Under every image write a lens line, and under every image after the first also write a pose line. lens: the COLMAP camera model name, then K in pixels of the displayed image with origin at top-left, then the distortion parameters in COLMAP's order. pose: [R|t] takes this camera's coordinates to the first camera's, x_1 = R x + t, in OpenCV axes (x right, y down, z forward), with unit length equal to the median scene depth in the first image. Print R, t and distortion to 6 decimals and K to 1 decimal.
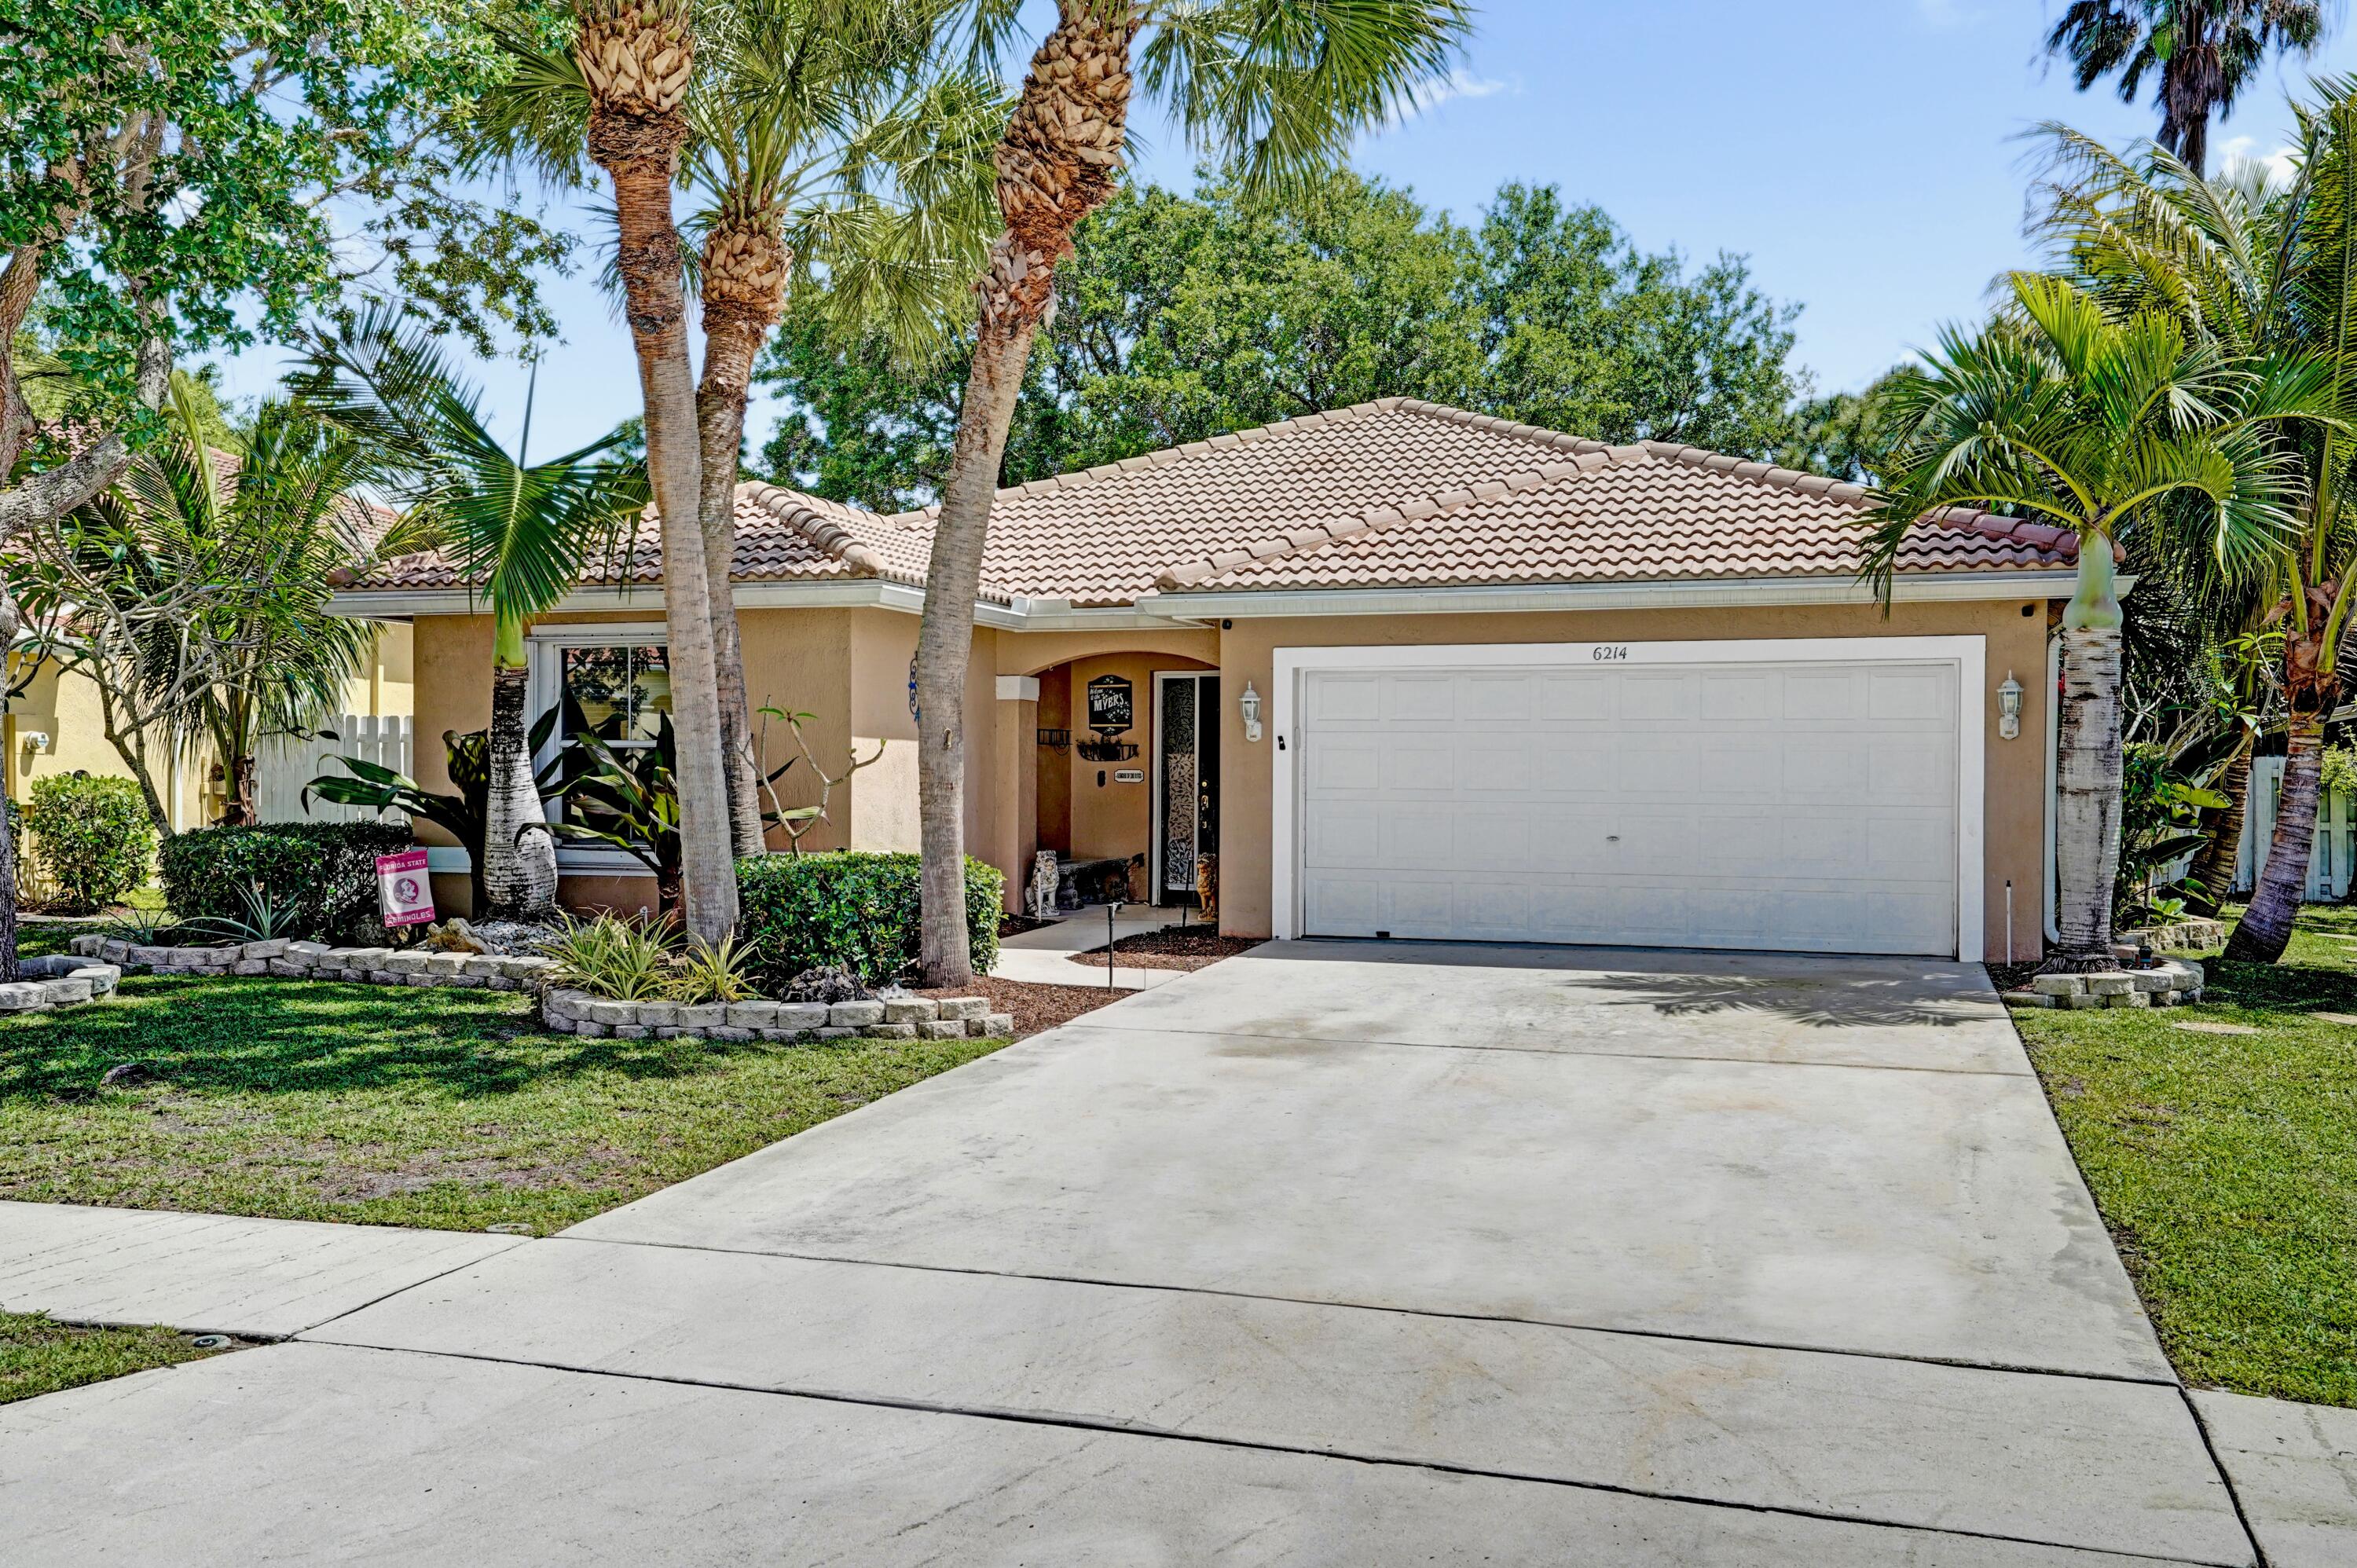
lens RADIAL K [[2010.8, 0, 1186.4], [0, 2010.8, 791.4], [0, 0, 1]] dist [0.049646, -0.009730]
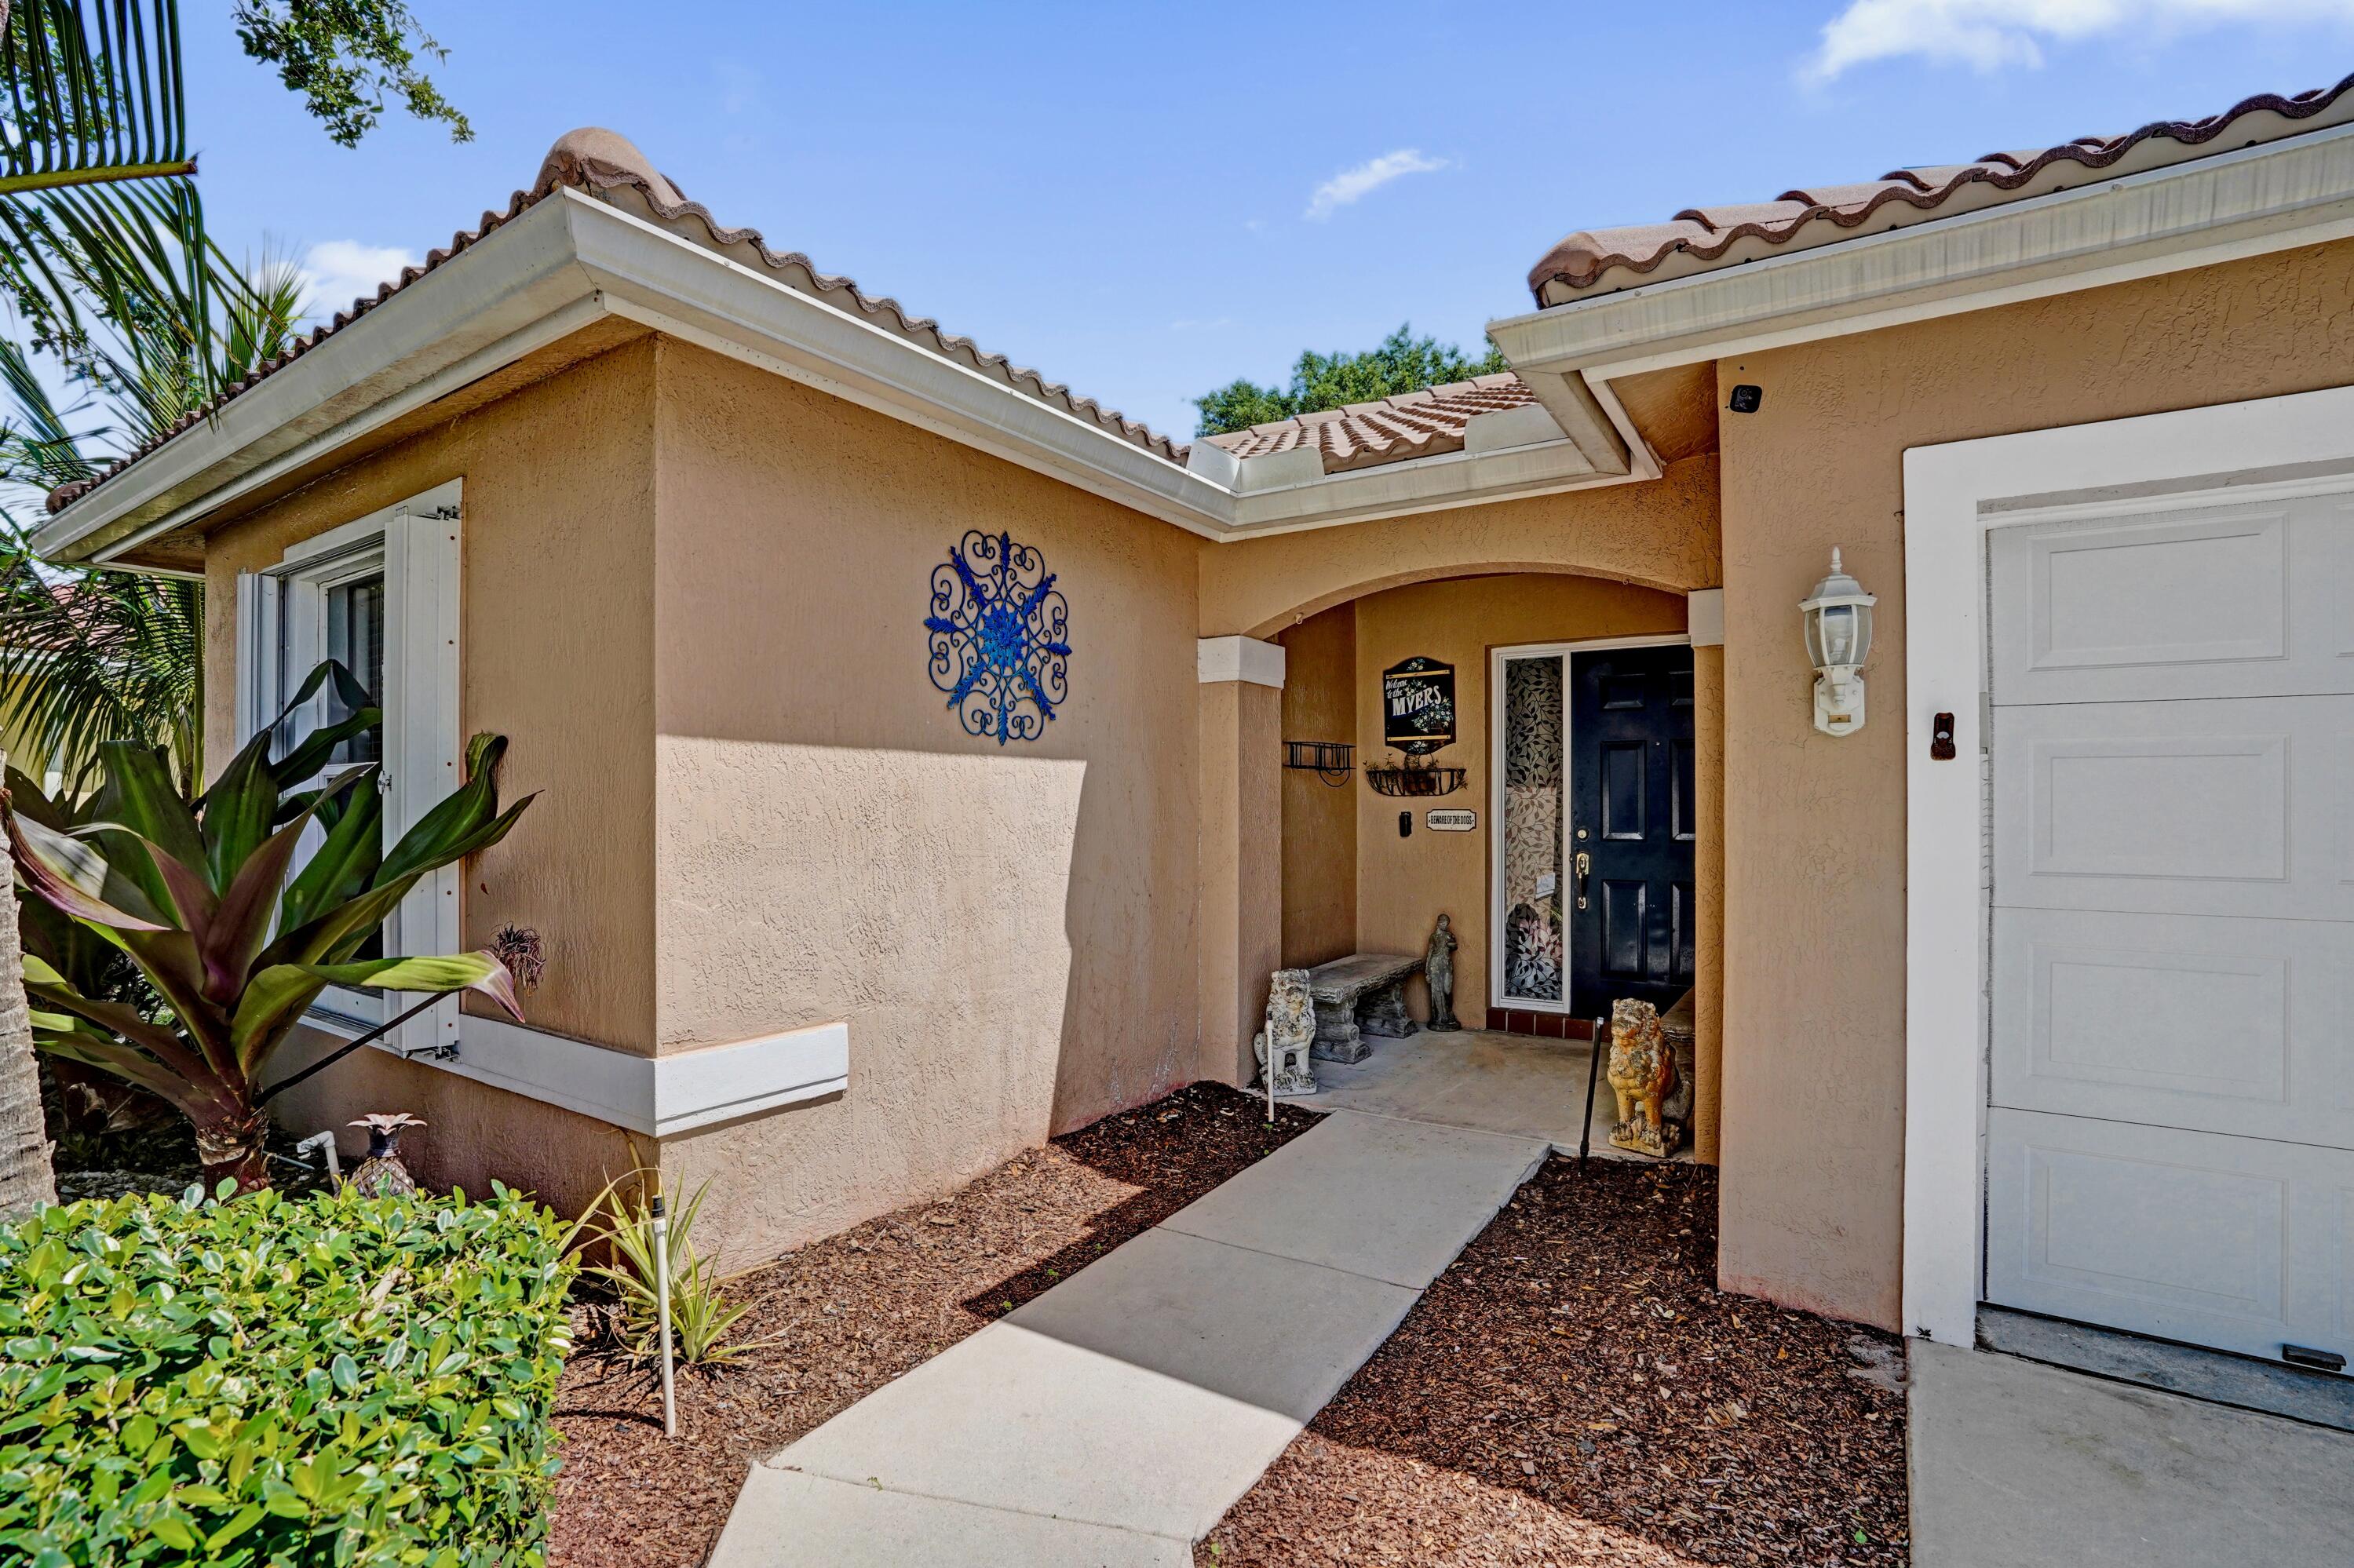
lens RADIAL K [[1080.6, 0, 1171.3], [0, 1080.6, 805.3], [0, 0, 1]] dist [-0.068822, 0.000045]
pose [[0.962860, -0.005190, -0.269950, -0.028940], [0.003425, 0.999970, -0.007009, -0.013412], [0.269978, 0.005824, 0.962849, 0.871782]]
